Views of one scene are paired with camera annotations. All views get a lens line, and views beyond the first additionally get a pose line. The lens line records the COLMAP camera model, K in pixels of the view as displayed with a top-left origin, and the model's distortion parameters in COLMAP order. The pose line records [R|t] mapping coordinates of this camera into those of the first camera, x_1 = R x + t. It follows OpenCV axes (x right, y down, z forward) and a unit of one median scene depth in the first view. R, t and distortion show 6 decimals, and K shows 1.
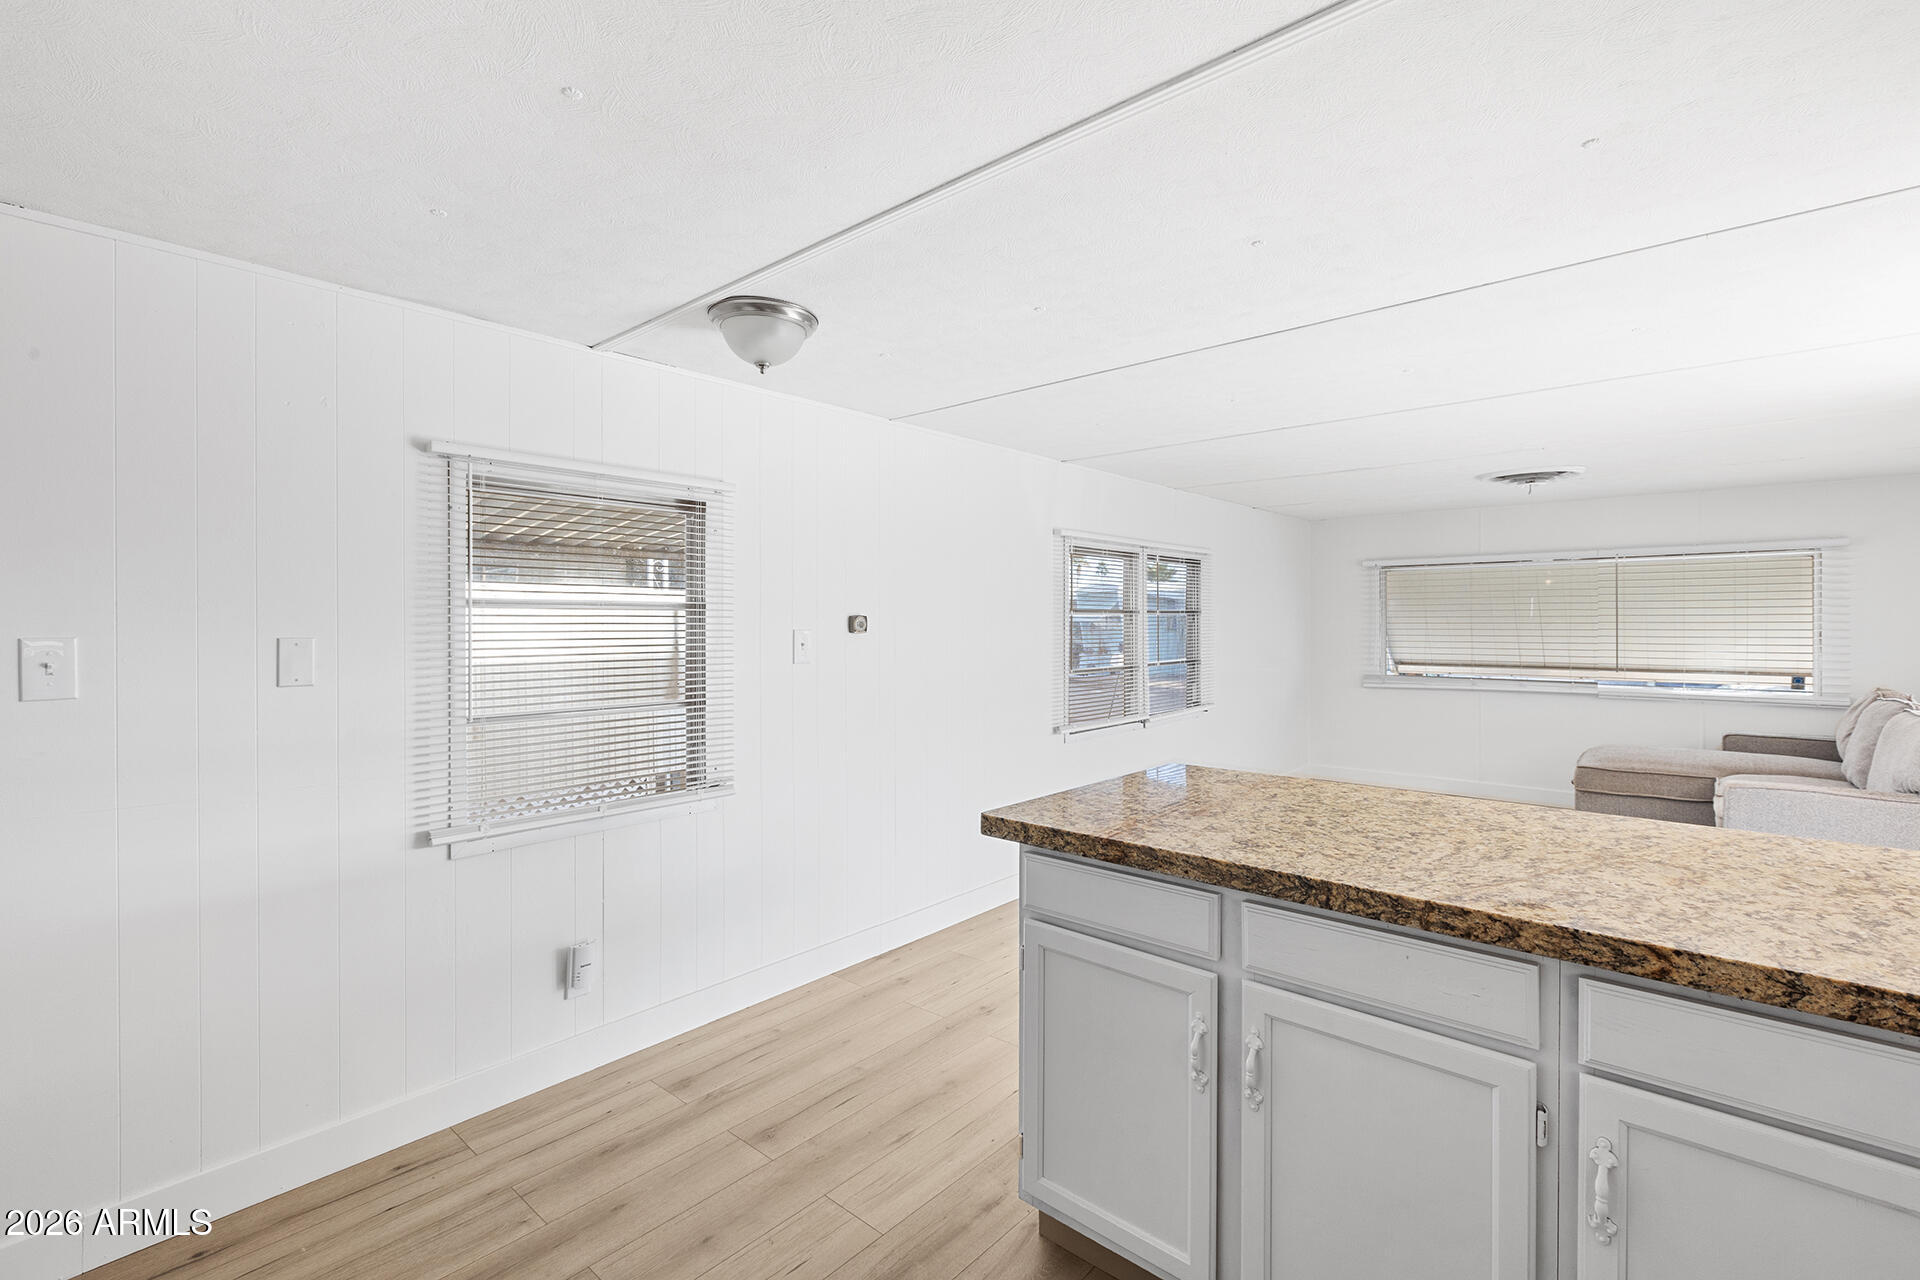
lens RADIAL K [[852.7, 0, 957.1], [0, 852.7, 628.4], [0, 0, 1]] dist [-0.001405, 0.000133]
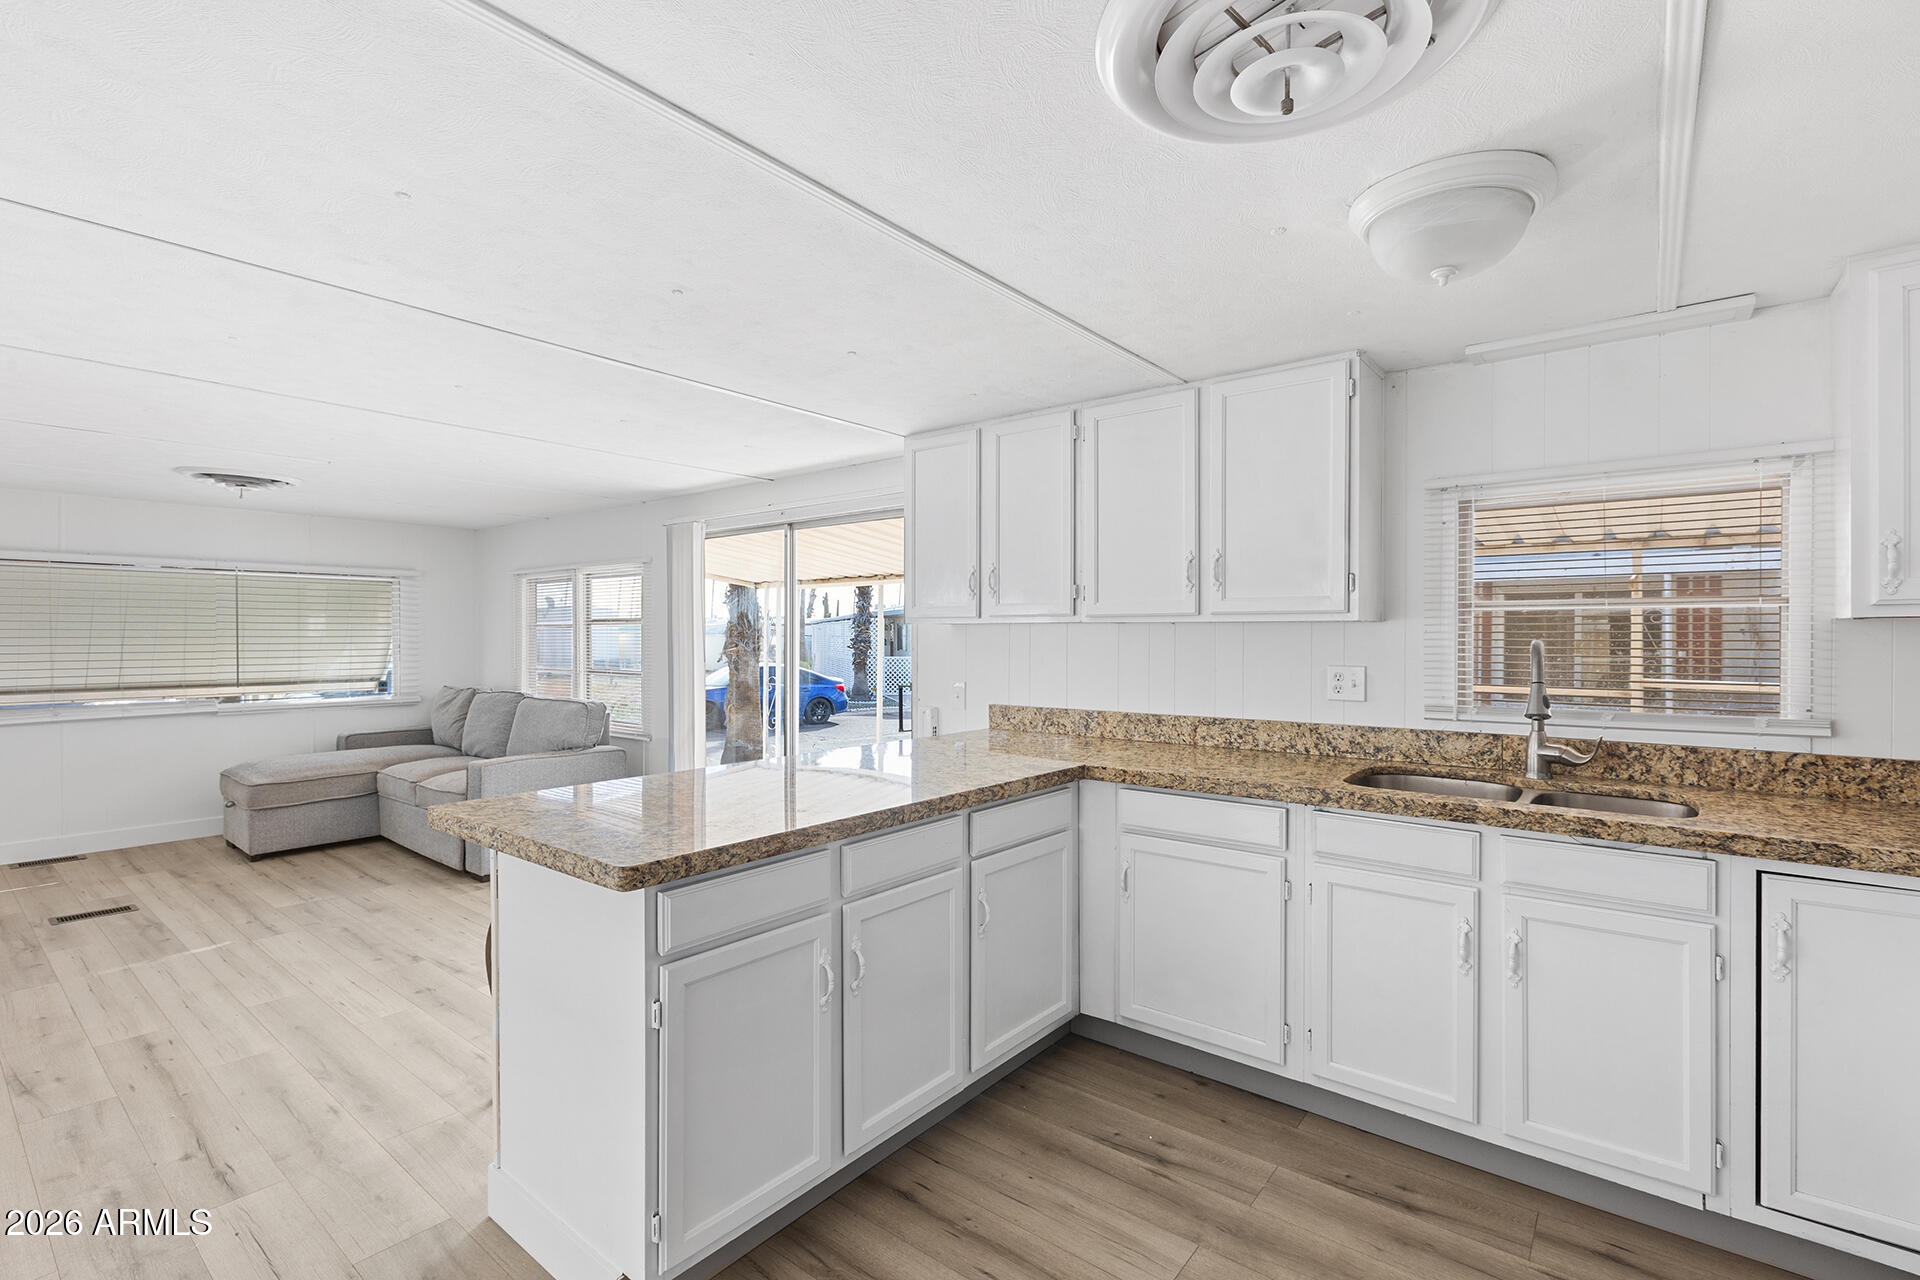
lens RADIAL K [[852.7, 0, 957.1], [0, 852.7, 644.8], [0, 0, 1]] dist [-0.001405, 0.000133]
pose [[-0.042731, -0.009086, 0.999045, -0.285803], [0.007533, 0.999927, 0.009416, -0.000763], [-0.999058, 0.007929, -0.042659, 0.254928]]
